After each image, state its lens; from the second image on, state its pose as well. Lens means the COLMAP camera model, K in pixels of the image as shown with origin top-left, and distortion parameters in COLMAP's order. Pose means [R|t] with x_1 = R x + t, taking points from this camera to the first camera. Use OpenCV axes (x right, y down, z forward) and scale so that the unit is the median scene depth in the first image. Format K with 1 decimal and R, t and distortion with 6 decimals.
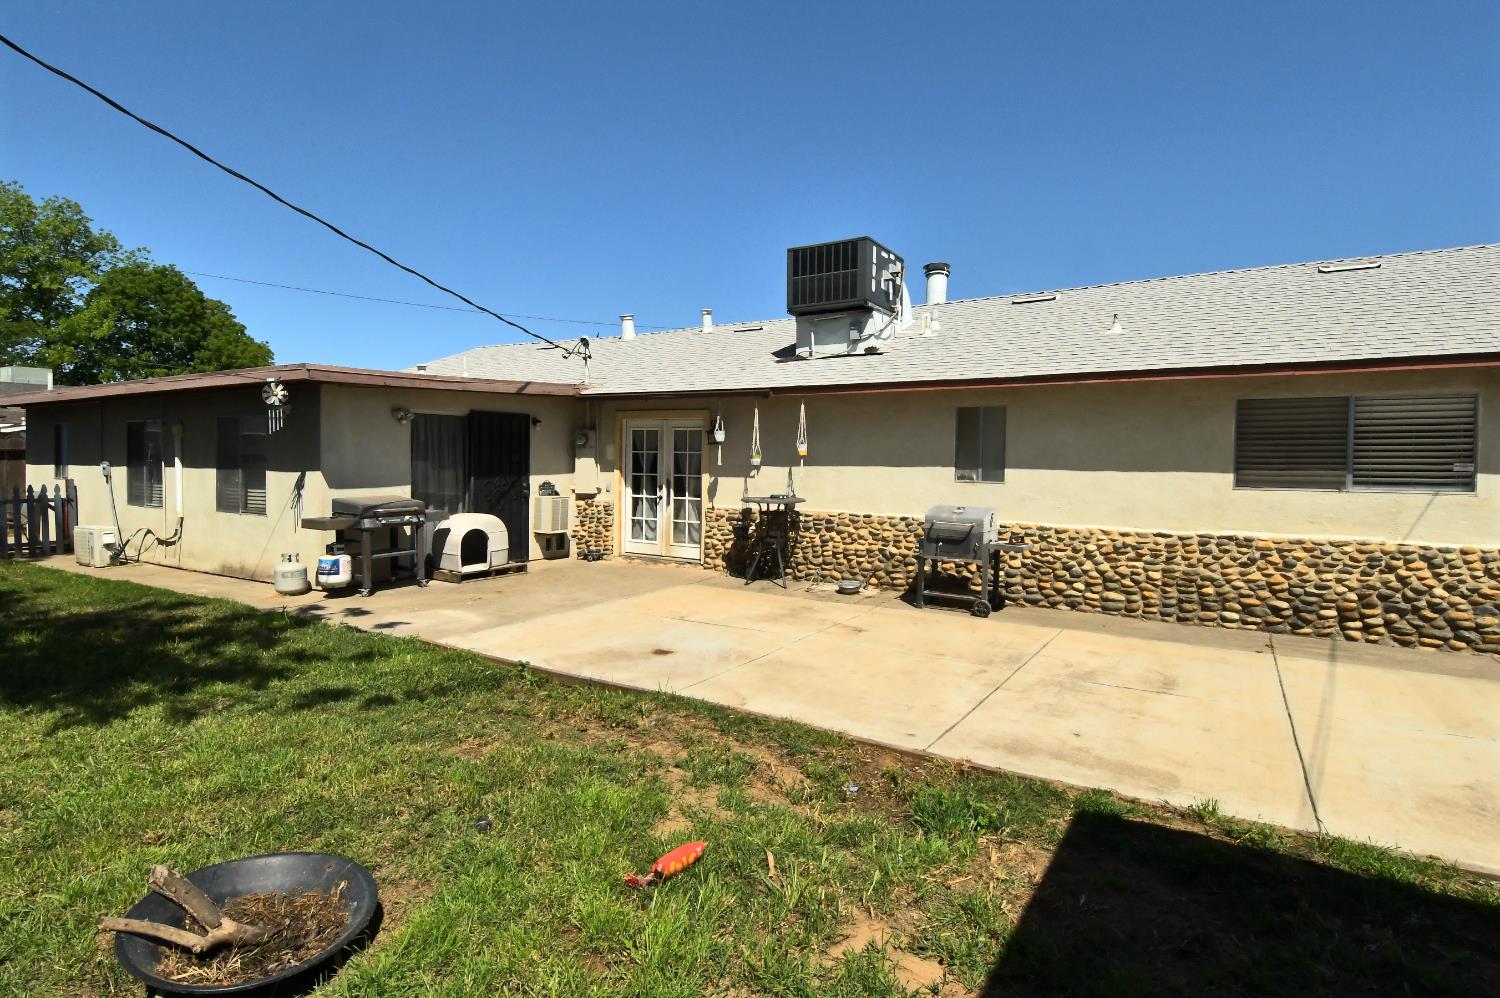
lens RADIAL K [[777.6, 0, 770.4], [0, 777.6, 487.2], [0, 0, 1]] dist [0.031887, -0.038185]
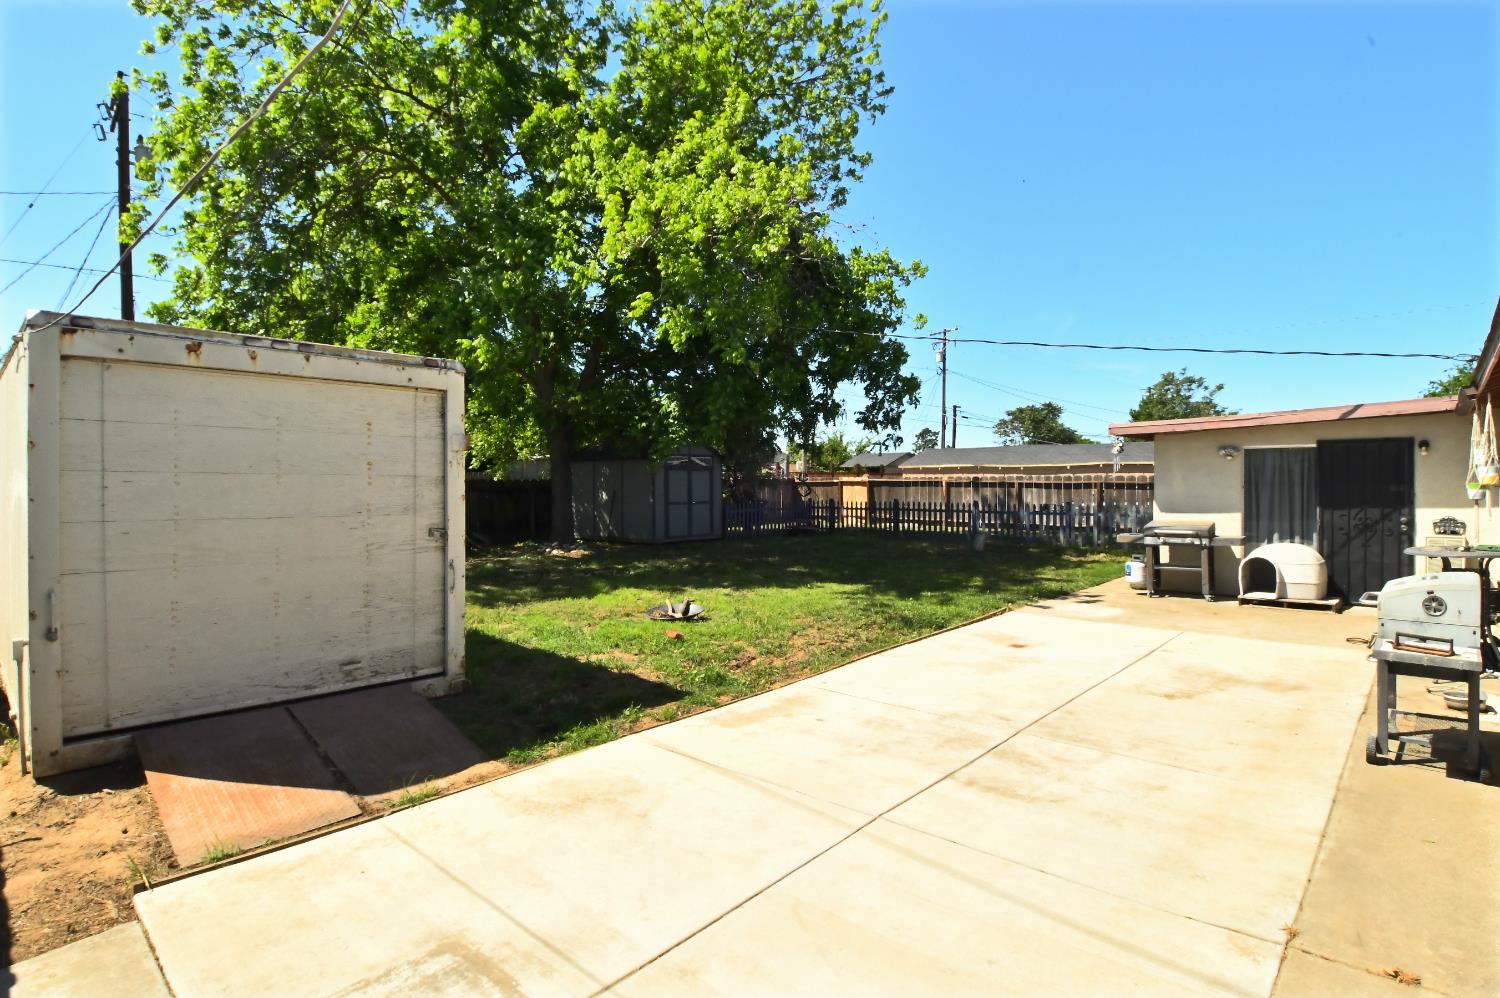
lens RADIAL K [[777.6, 0, 770.4], [0, 777.6, 487.2], [0, 0, 1]] dist [0.031887, -0.038185]
pose [[-0.186215, -0.003730, -0.982502, 1.324586], [-0.030717, 0.999526, 0.002027, -0.037887], [0.982029, 0.030557, -0.186241, 0.942899]]
